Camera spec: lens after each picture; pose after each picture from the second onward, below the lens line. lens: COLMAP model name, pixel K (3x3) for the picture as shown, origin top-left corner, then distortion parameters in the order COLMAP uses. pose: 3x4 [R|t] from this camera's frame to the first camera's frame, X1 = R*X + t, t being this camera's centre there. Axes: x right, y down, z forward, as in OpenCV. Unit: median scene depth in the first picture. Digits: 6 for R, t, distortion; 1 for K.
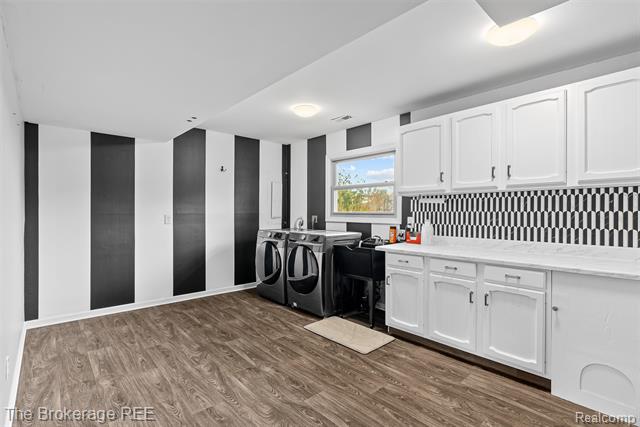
lens RADIAL K [[307.3, 0, 322.5], [0, 307.3, 212.4], [0, 0, 1]] dist [0.002038, 0.000812]
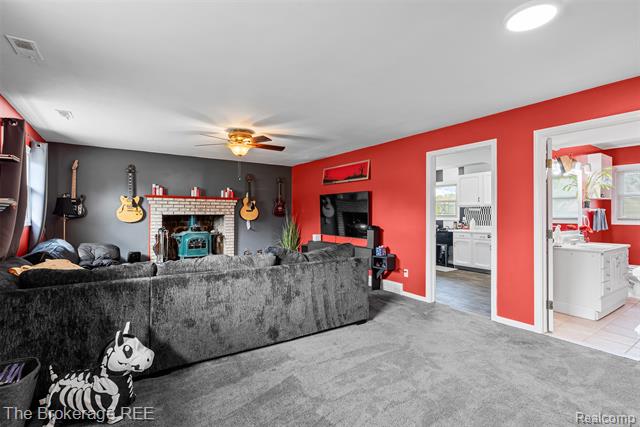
lens RADIAL K [[307.3, 0, 319.0], [0, 307.3, 212.7], [0, 0, 1]] dist [0.002038, 0.000812]
pose [[0.989151, -0.001536, -0.146895, -0.396141], [-0.000150, 0.999934, -0.011467, 0.009640], [0.146903, 0.011365, 0.989086, -1.253494]]
